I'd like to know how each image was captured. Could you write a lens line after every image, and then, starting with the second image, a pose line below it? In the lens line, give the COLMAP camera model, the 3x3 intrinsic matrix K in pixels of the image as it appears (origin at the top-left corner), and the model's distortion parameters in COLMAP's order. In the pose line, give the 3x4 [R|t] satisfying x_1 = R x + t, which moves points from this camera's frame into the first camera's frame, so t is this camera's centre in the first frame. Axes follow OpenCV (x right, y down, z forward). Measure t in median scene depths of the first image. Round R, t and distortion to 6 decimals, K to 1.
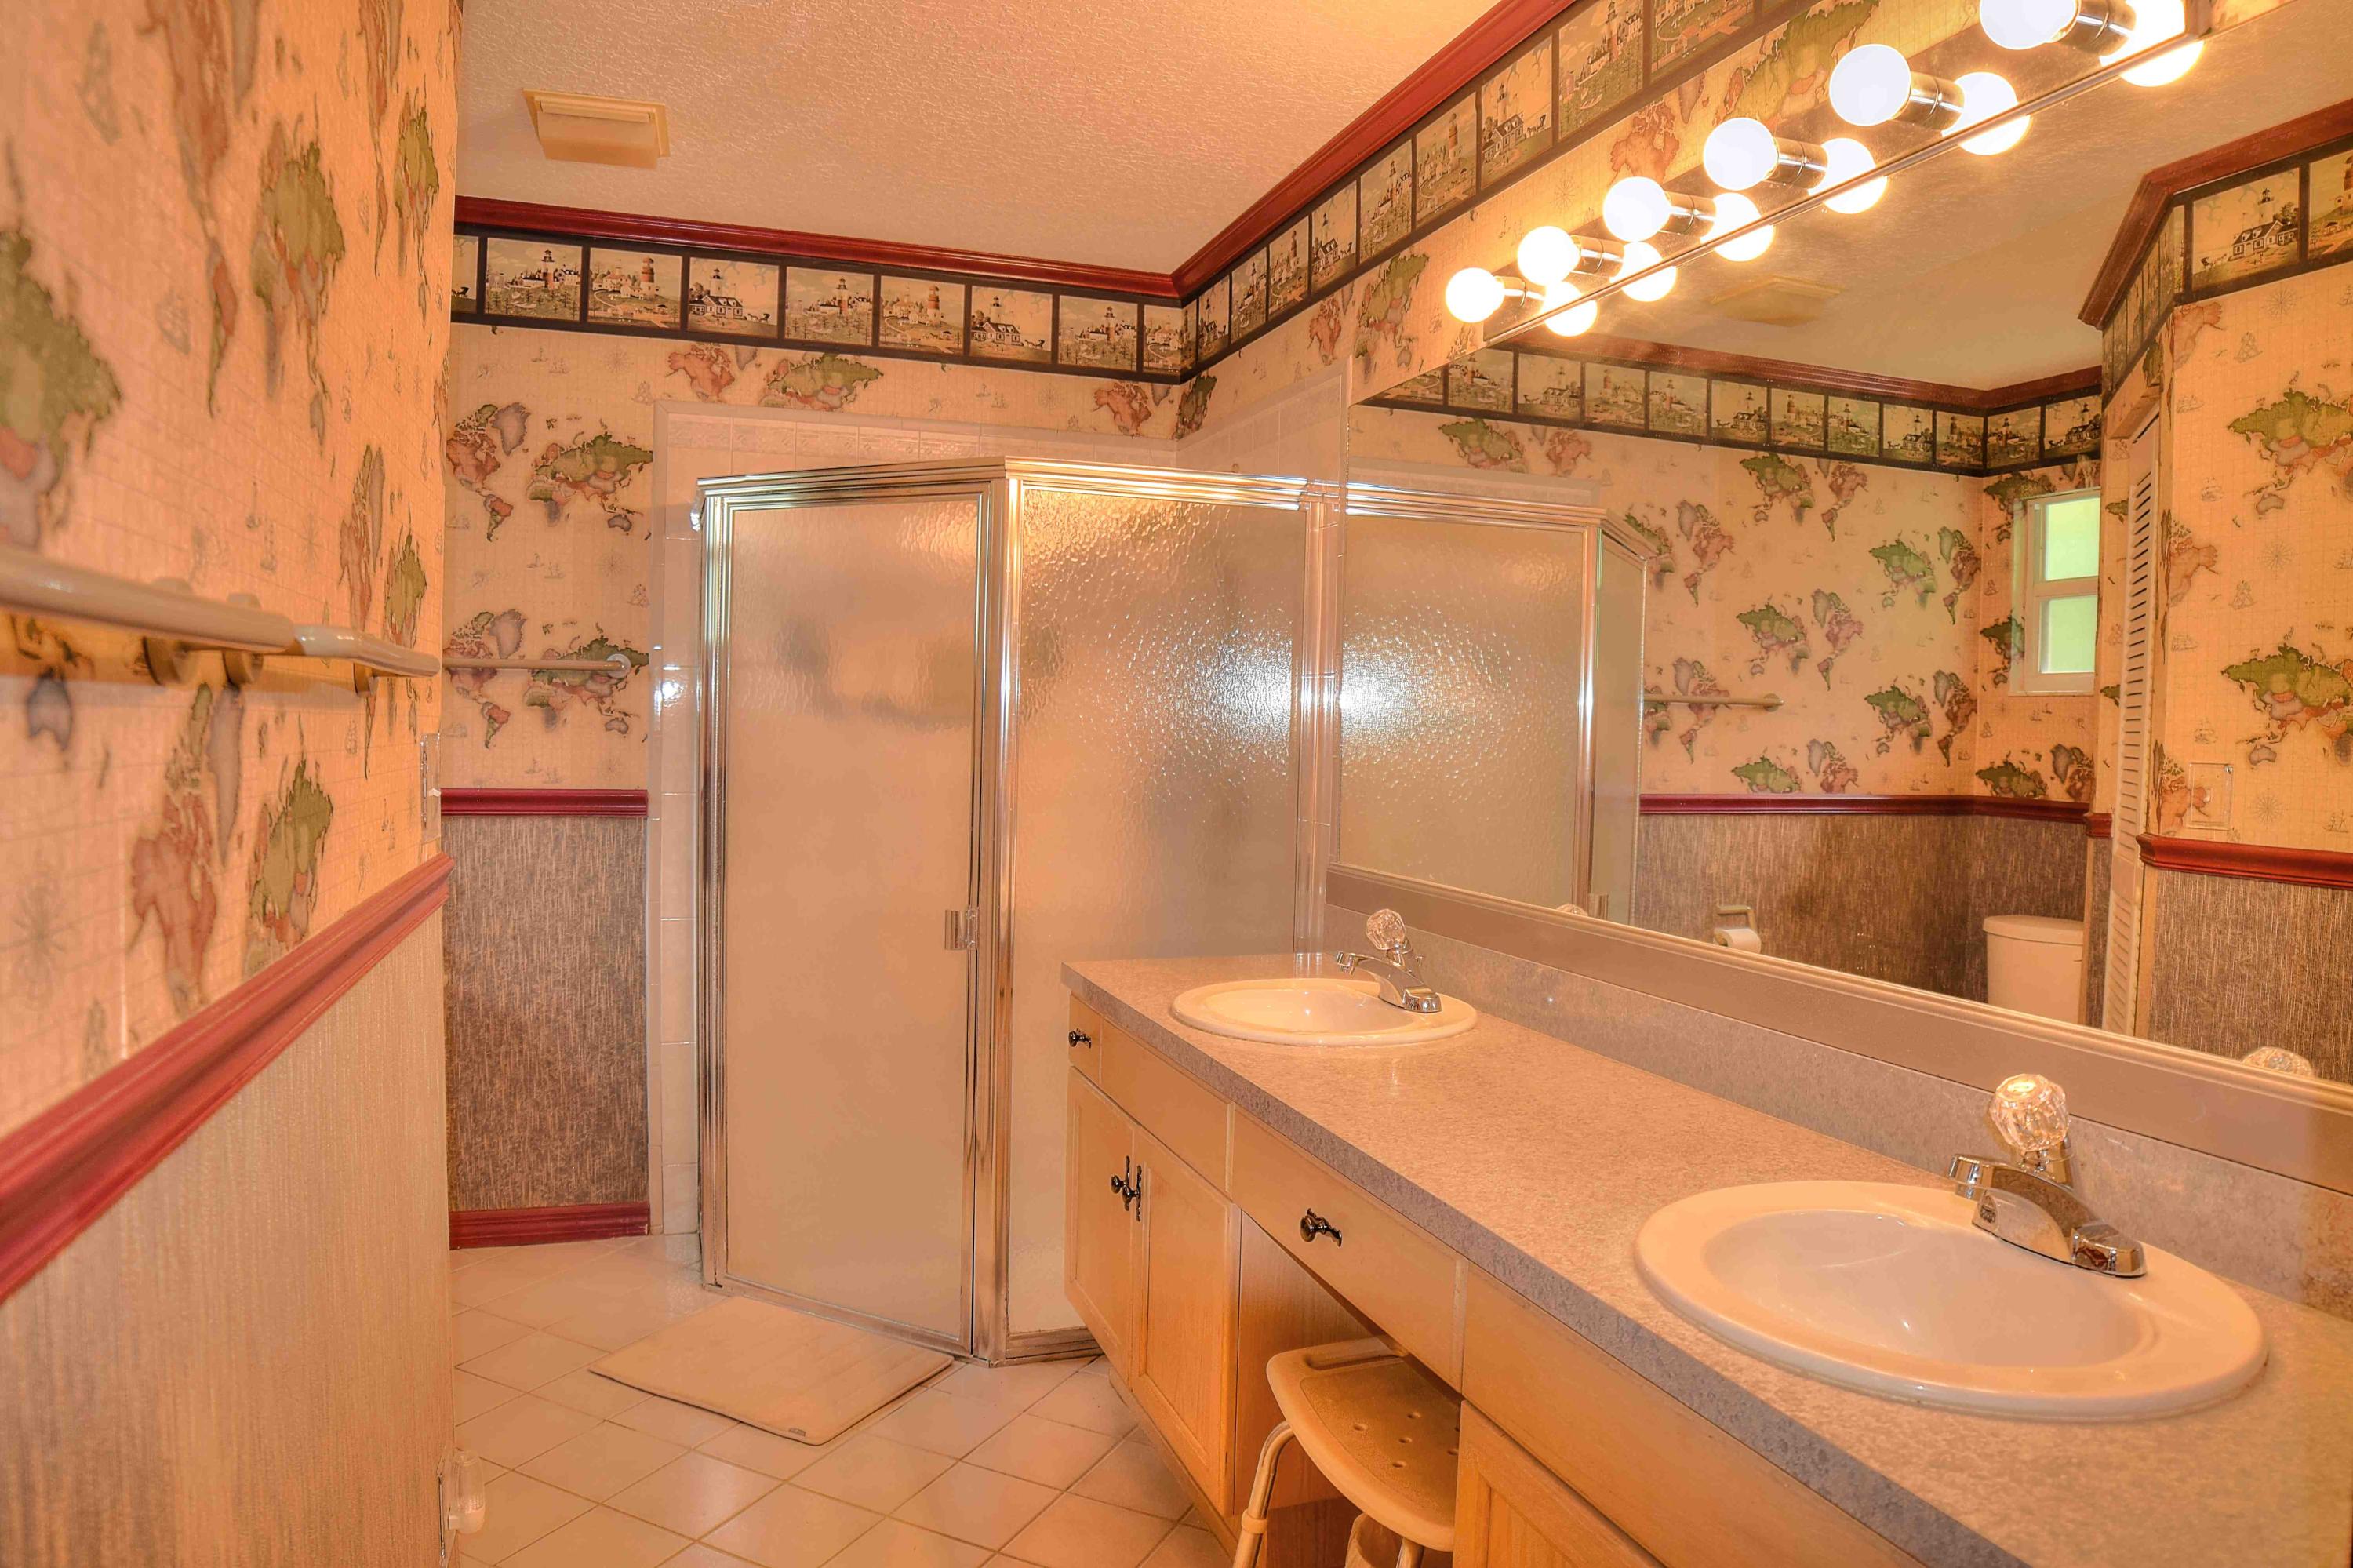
lens RADIAL K [[1482.4, 0, 1172.1], [0, 1482.4, 784.9], [0, 0, 1]] dist [-0.096378, -0.000139]
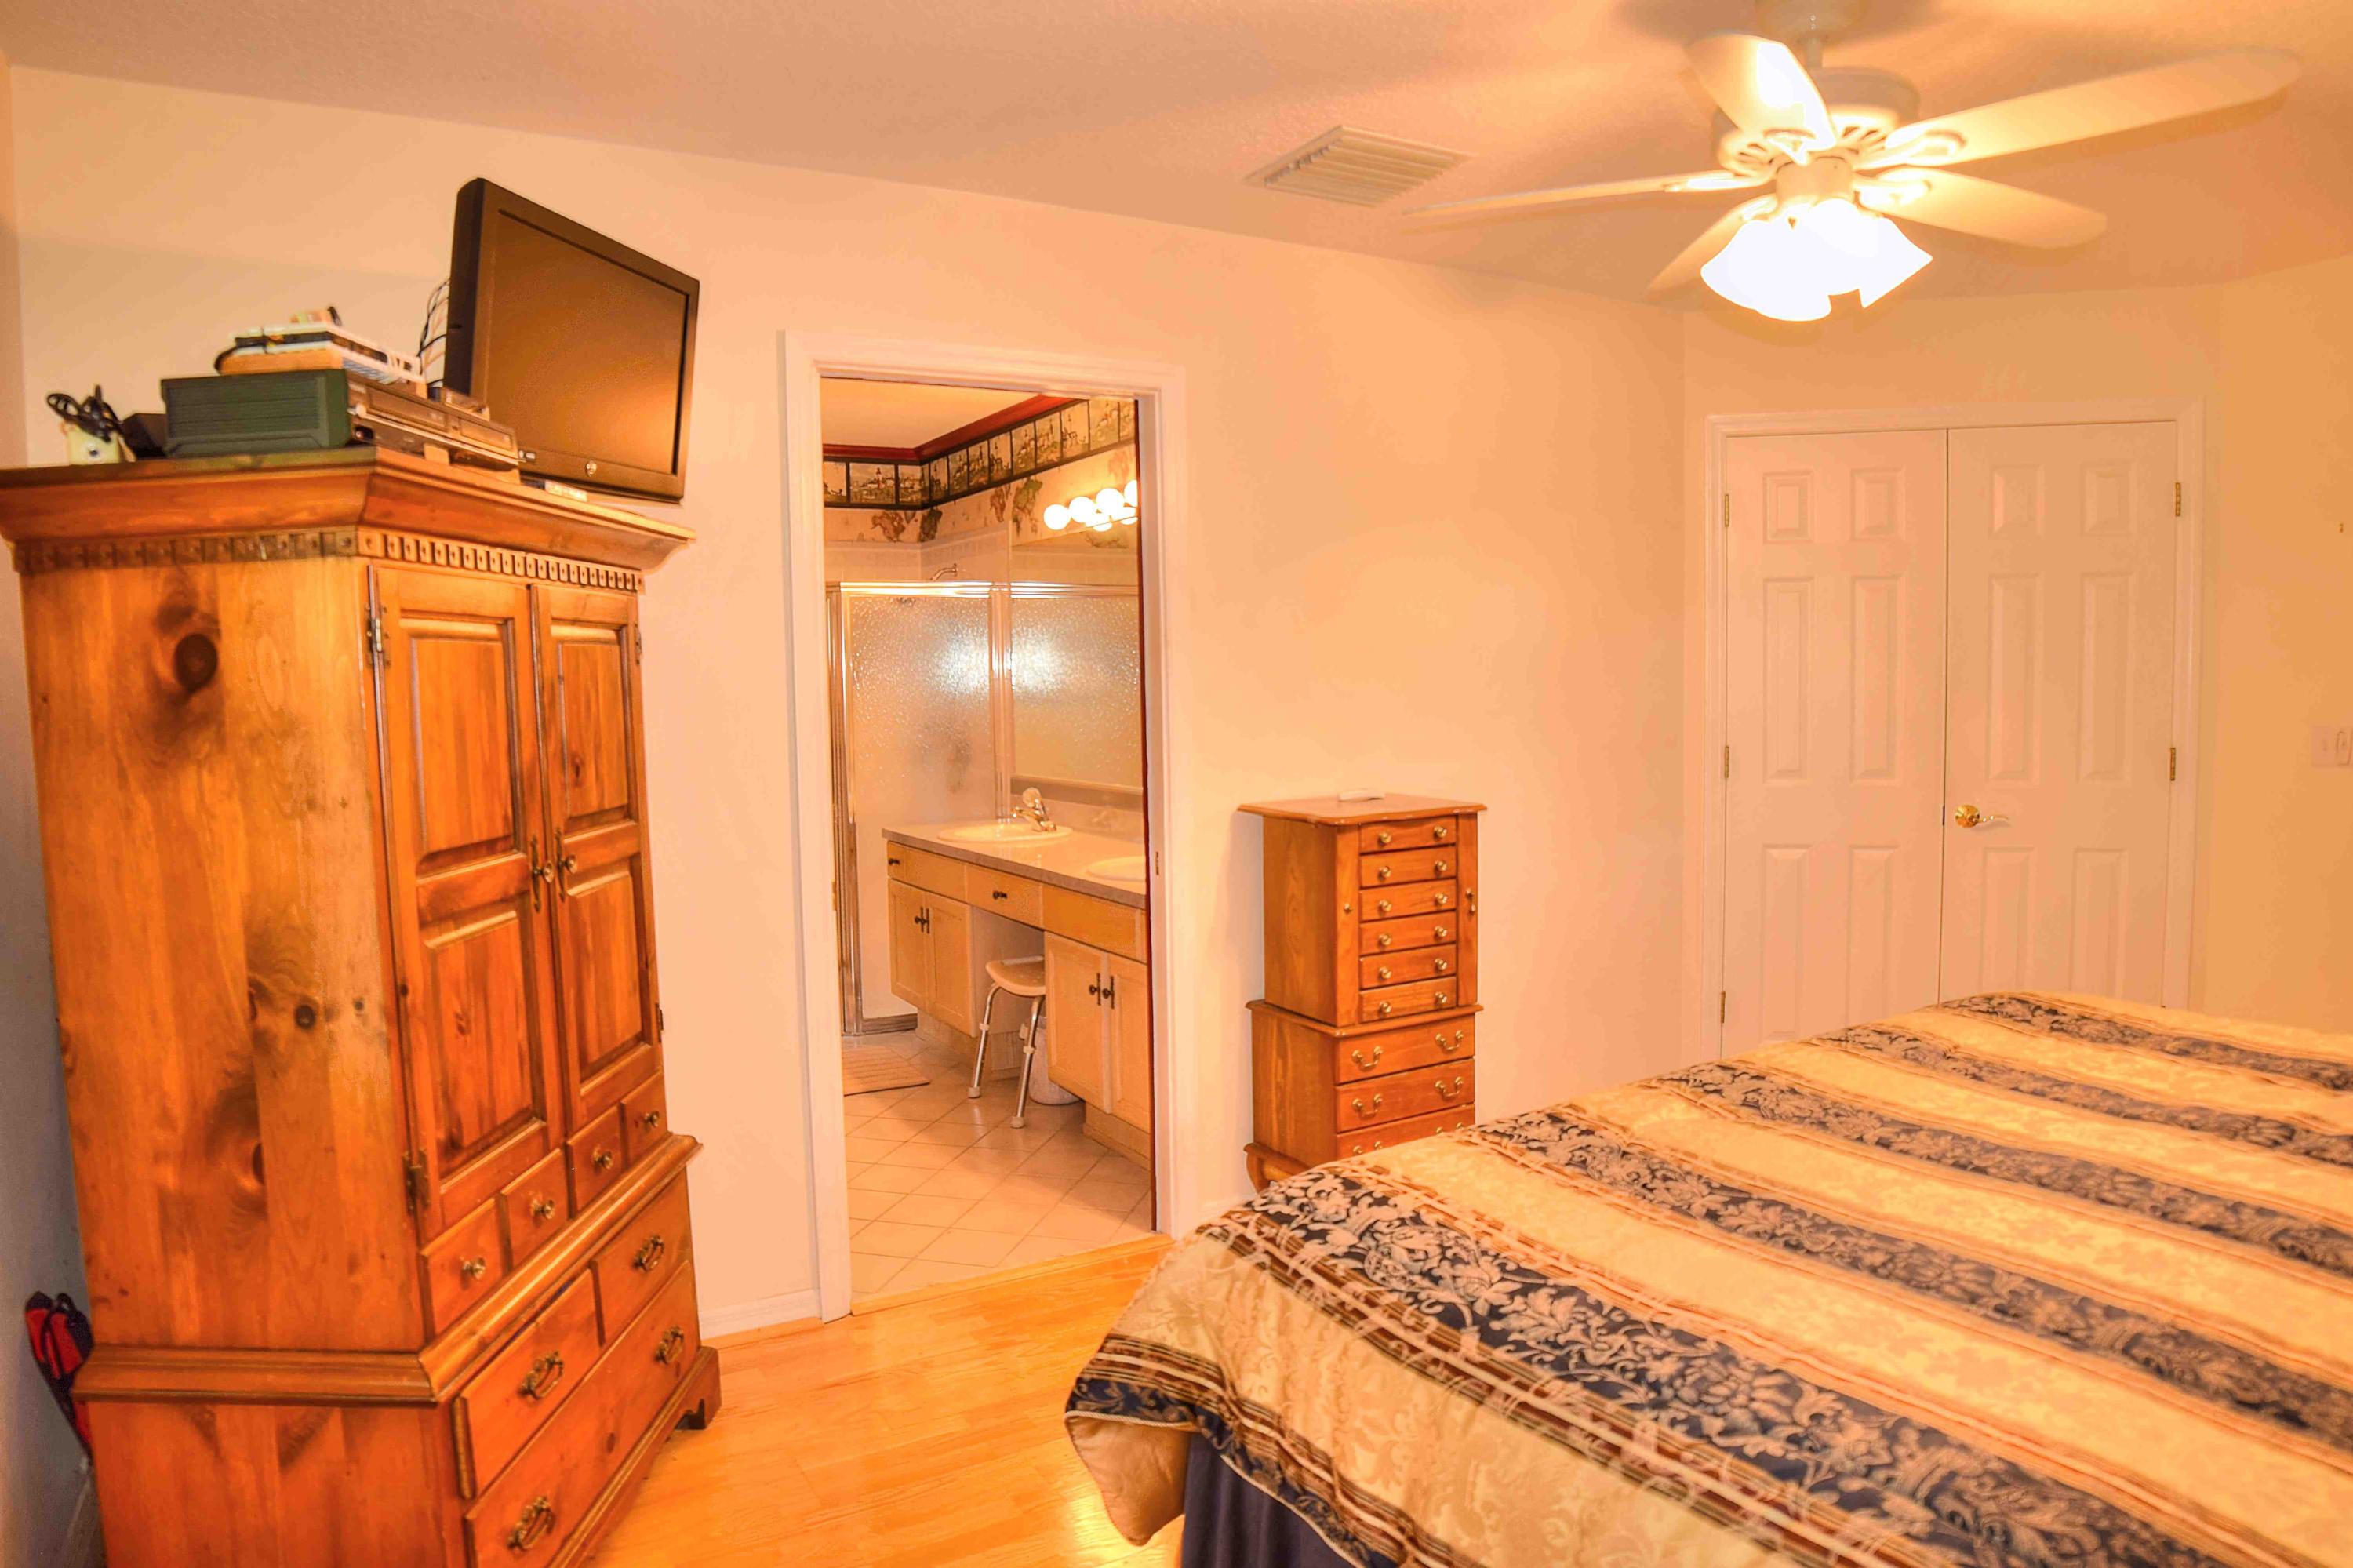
lens RADIAL K [[1482.4, 0, 1179.1], [0, 1482.4, 788.6], [0, 0, 1]] dist [-0.096378, -0.000139]
pose [[0.982274, -0.051007, 0.180378, -0.028923], [0.045100, 0.998308, 0.036703, 0.007270], [-0.181945, -0.027917, 0.982912, -0.876231]]
